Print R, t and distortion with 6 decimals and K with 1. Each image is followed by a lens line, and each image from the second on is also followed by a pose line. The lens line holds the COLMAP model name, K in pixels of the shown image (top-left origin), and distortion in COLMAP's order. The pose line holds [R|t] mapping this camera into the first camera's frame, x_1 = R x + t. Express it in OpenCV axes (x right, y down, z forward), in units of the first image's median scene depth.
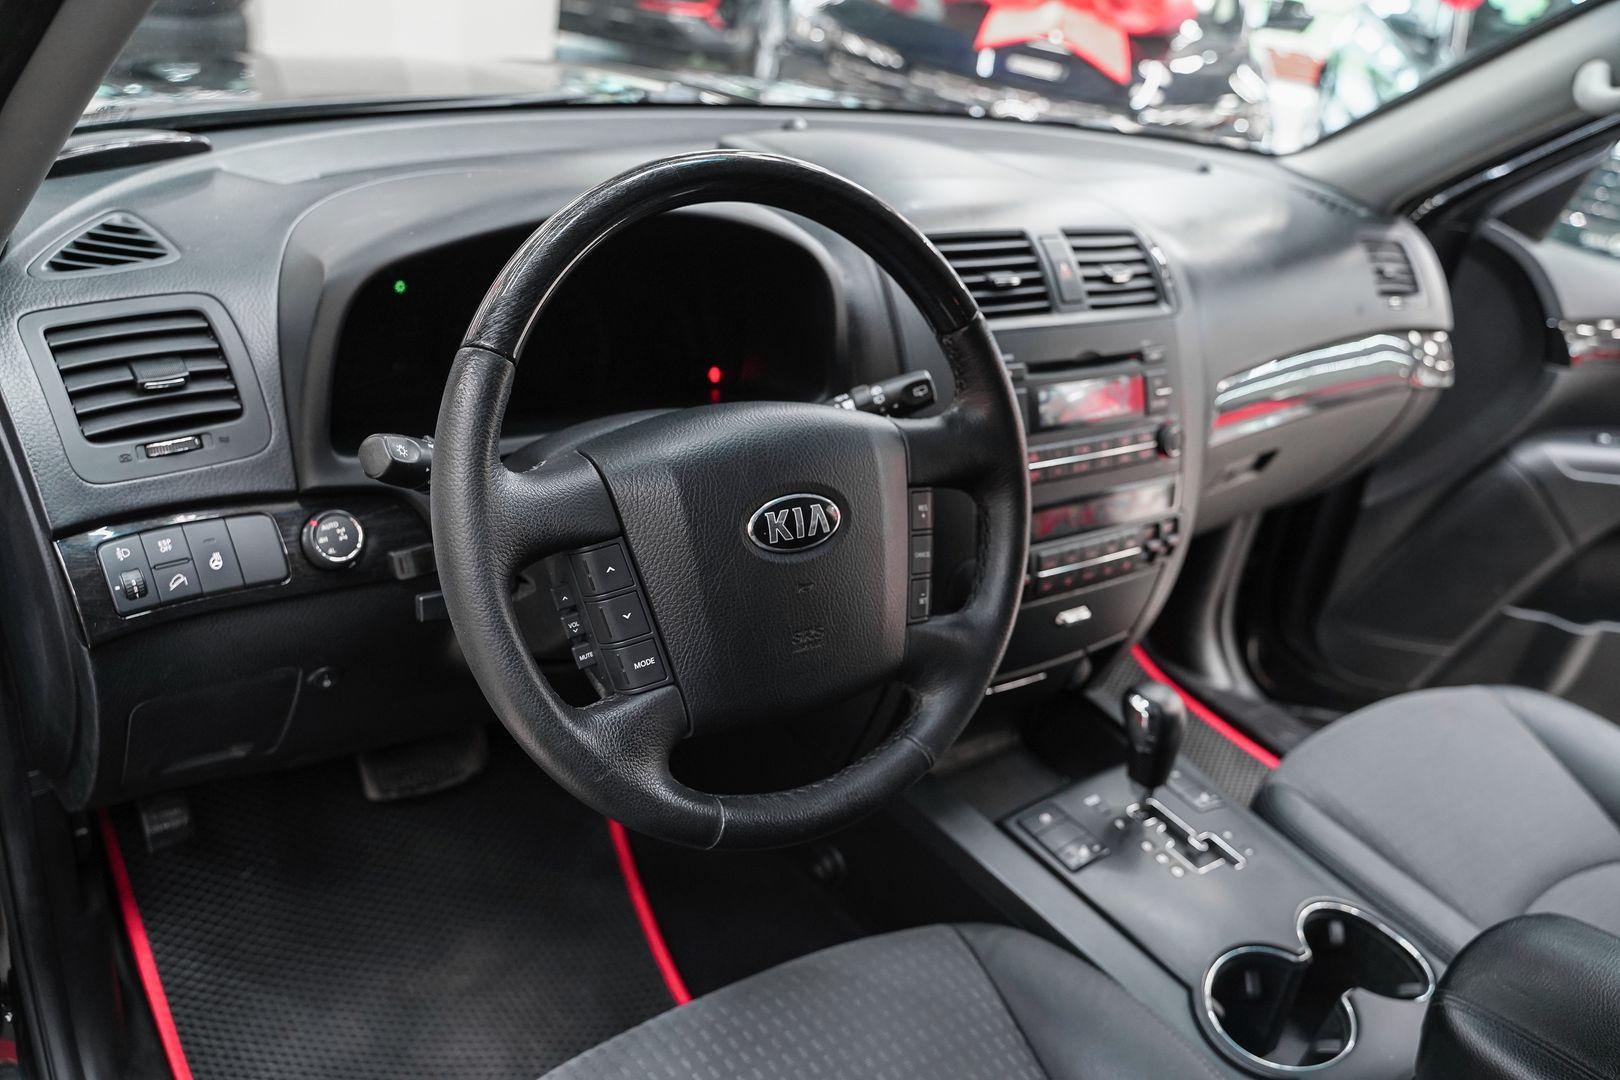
lens RADIAL K [[1307.8, 0, 809.0], [0, 1307.8, 528.7], [0, 0, 1]] dist [-0.113466, 0.089257]
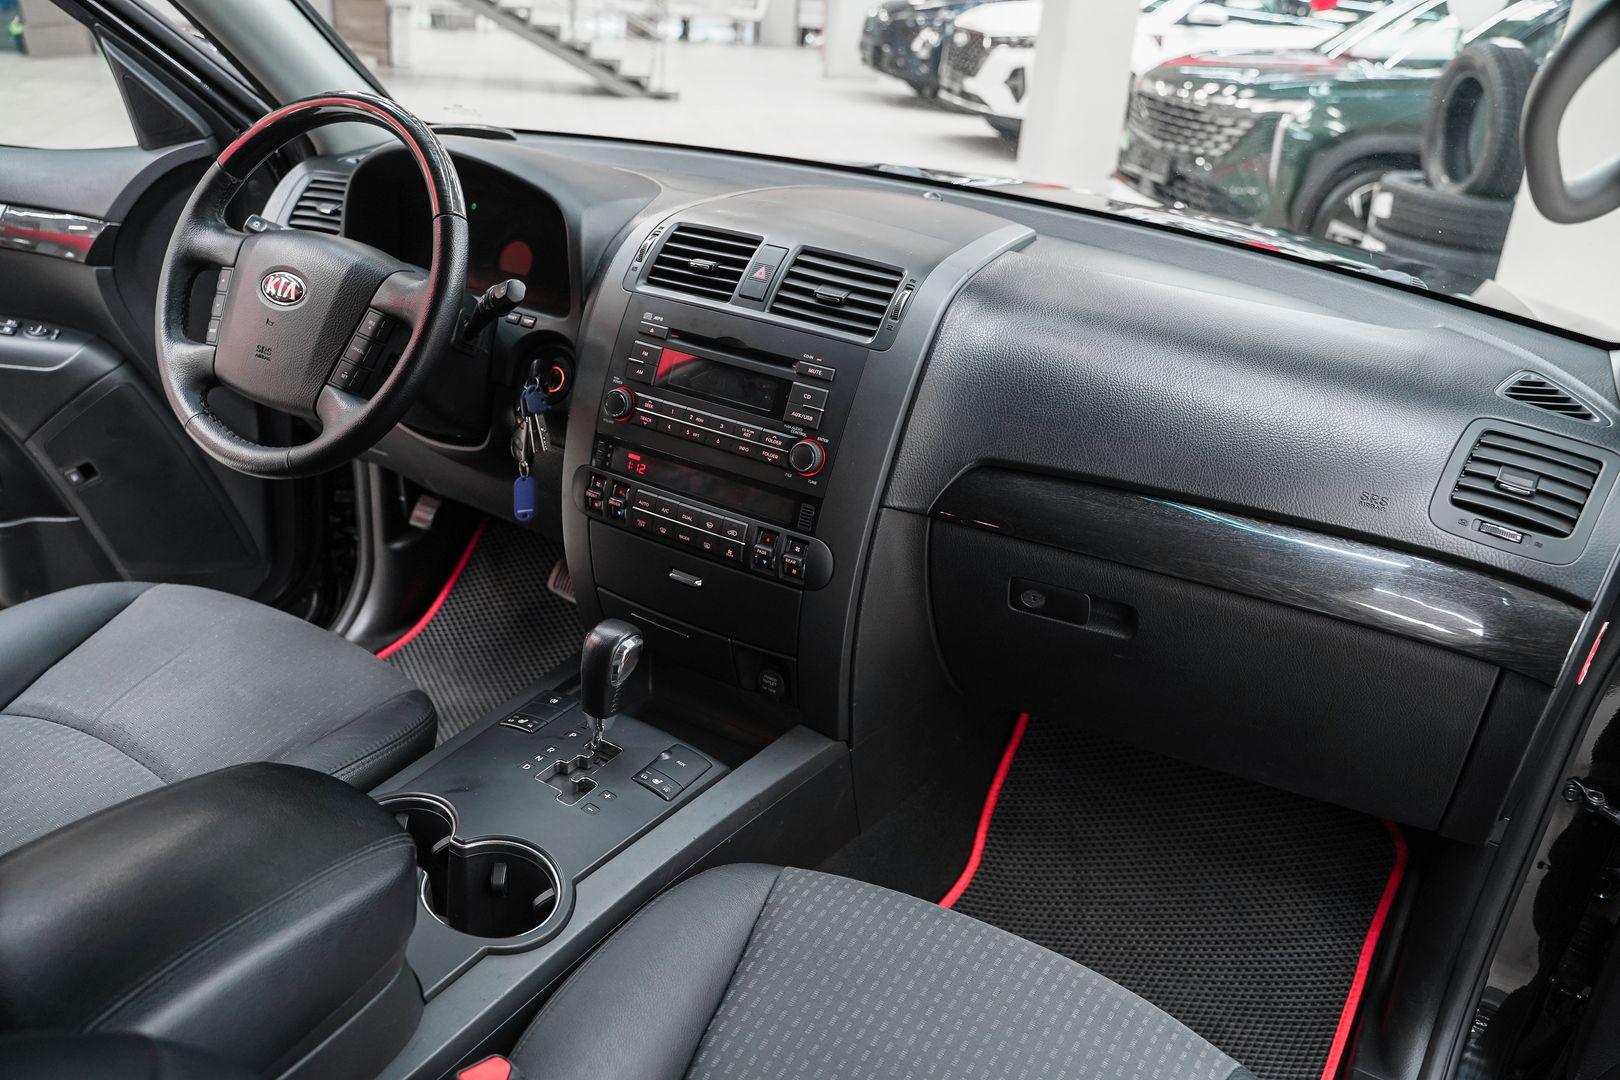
lens RADIAL K [[1307.8, 0, 810.0], [0, 1307.8, 539.2], [0, 0, 1]] dist [-0.113466, 0.089257]
pose [[0.427128, 0.272533, -0.862142, 1.155042], [-0.436752, 0.897069, 0.067195, -0.078545], [0.791713, 0.347841, 0.502192, 0.502106]]
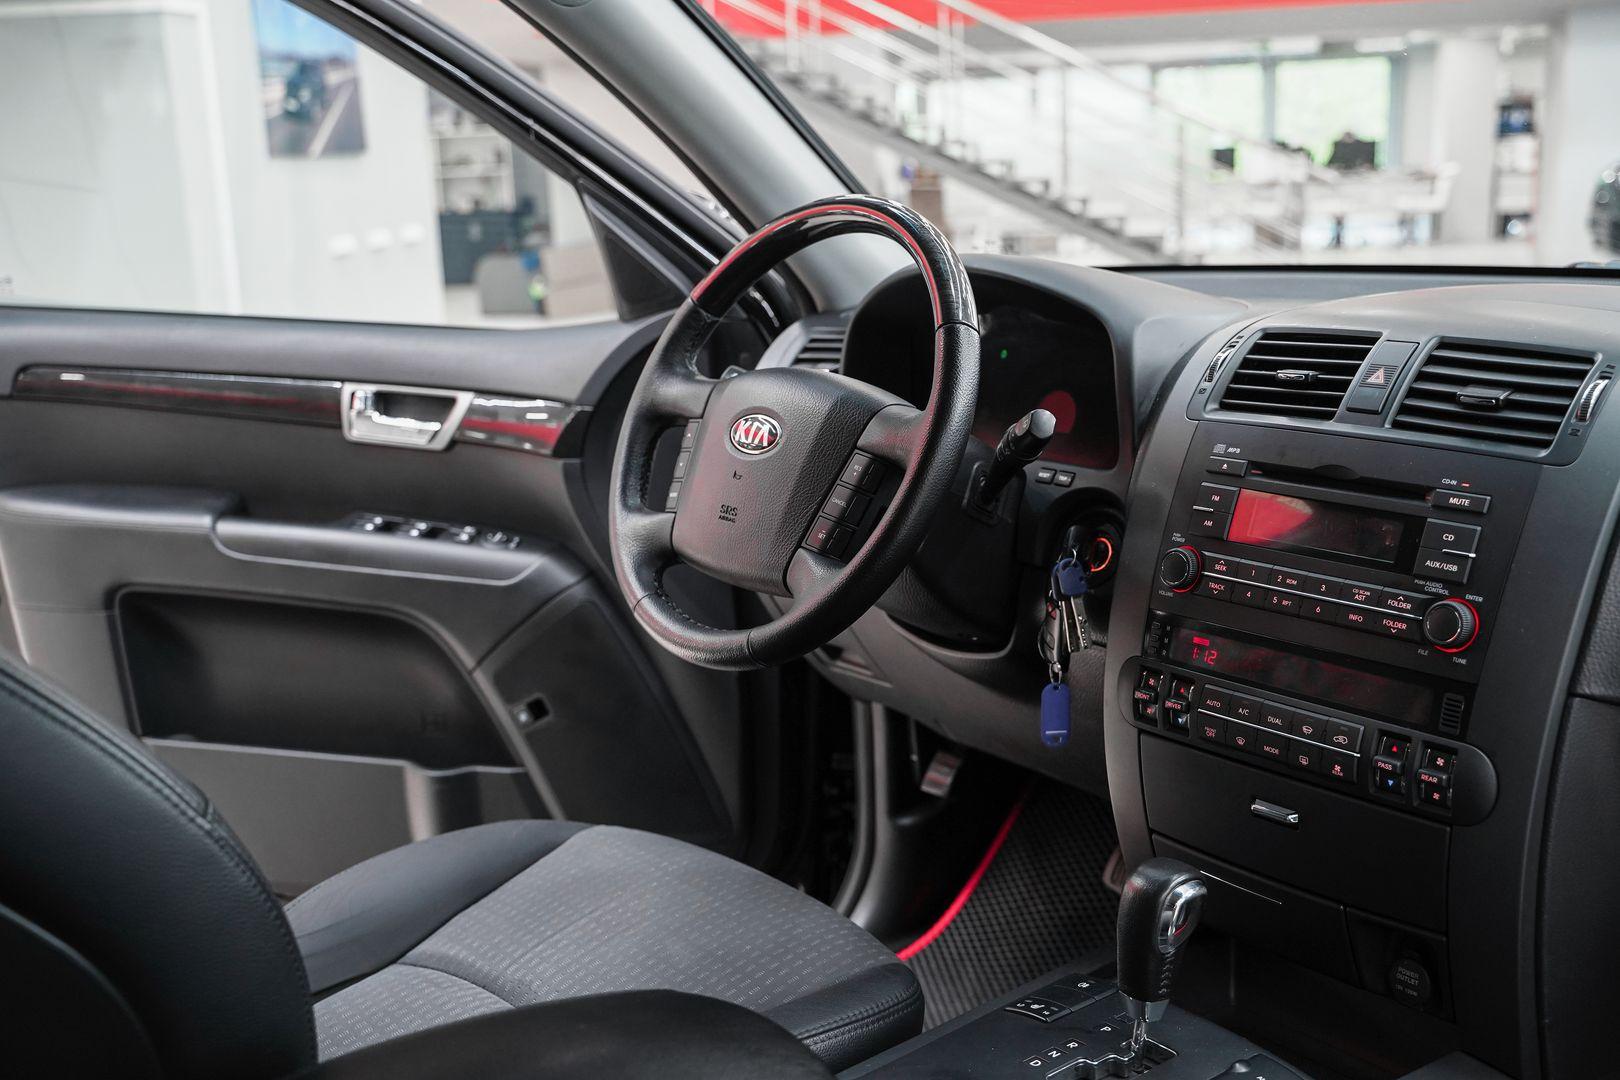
lens RADIAL K [[1762.8, 0, 814.5], [0, 1762.8, 533.7], [0, 0, 1]] dist [-0.003989, 0.000000]
pose [[0.059301, 0.067506, -0.995955, 1.167654], [-0.423725, 0.905071, 0.036117, -0.002221], [0.903848, 0.419869, 0.082276, 0.584975]]
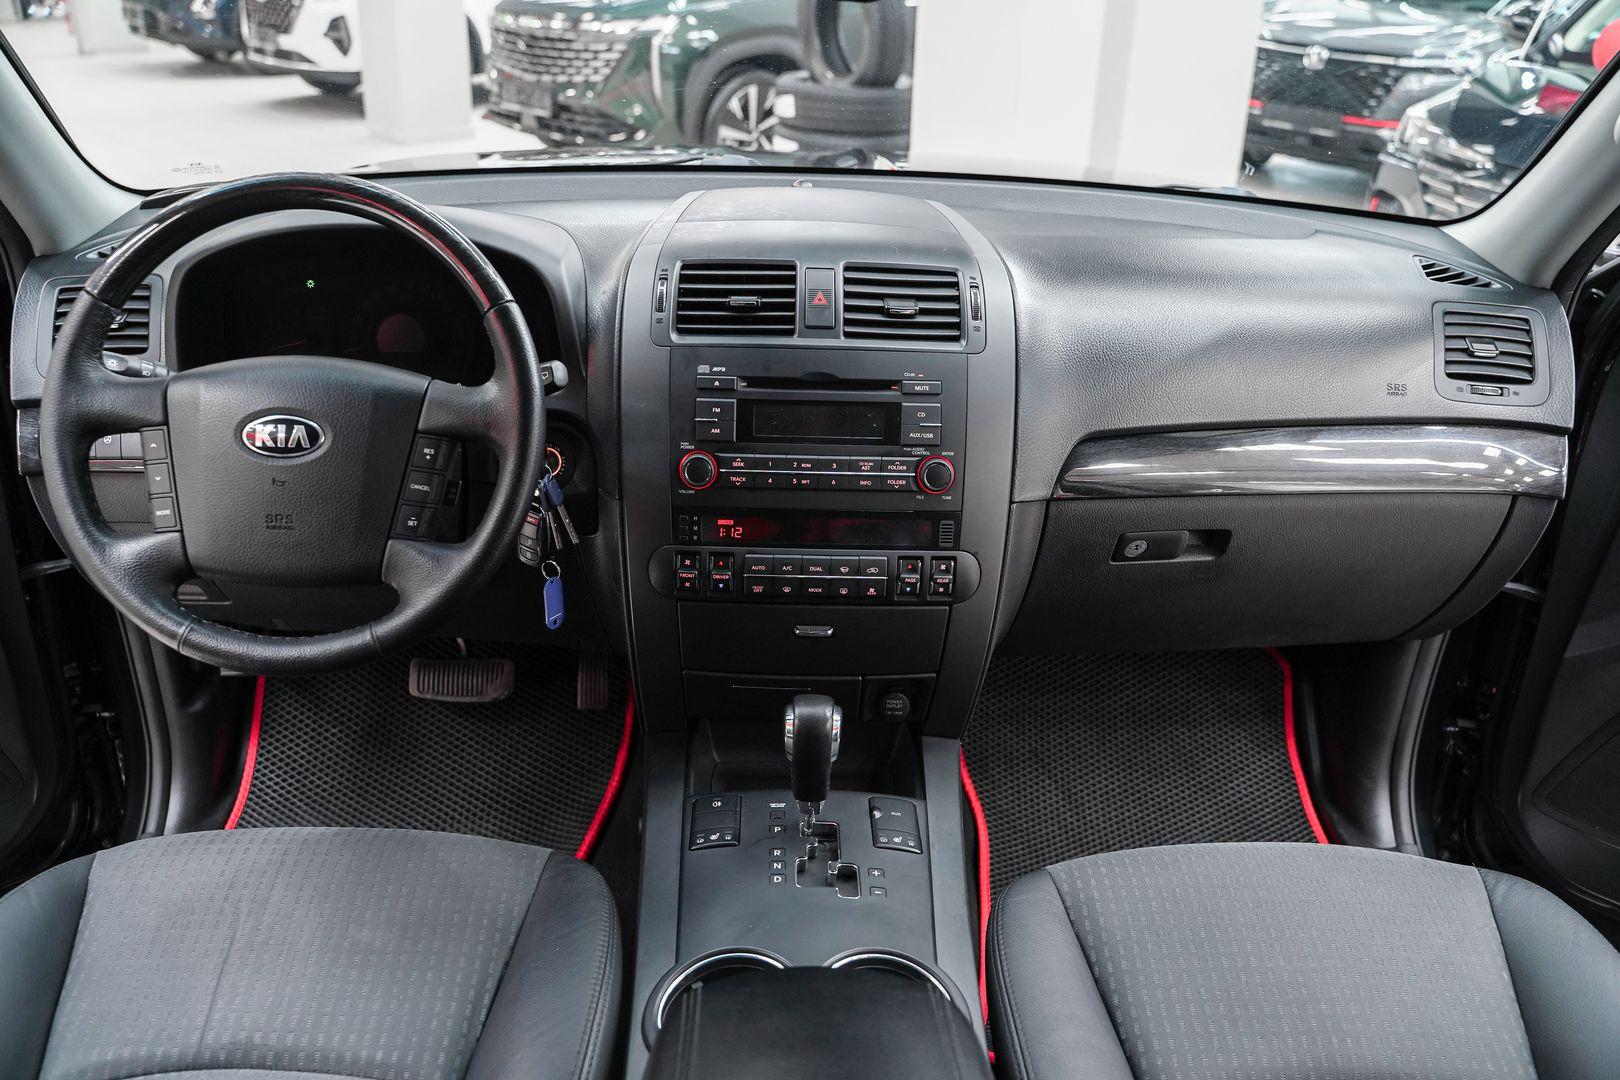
lens RADIAL K [[1307.8, 0, 800.1], [0, 1307.8, 539.9], [0, 0, 1]] dist [-0.113466, 0.089257]
pose [[0.821573, 0.131186, -0.554804, 0.742491], [-0.176984, 0.983773, -0.029467, 0.028408], [0.541936, 0.122400, 0.831459, 0.114733]]
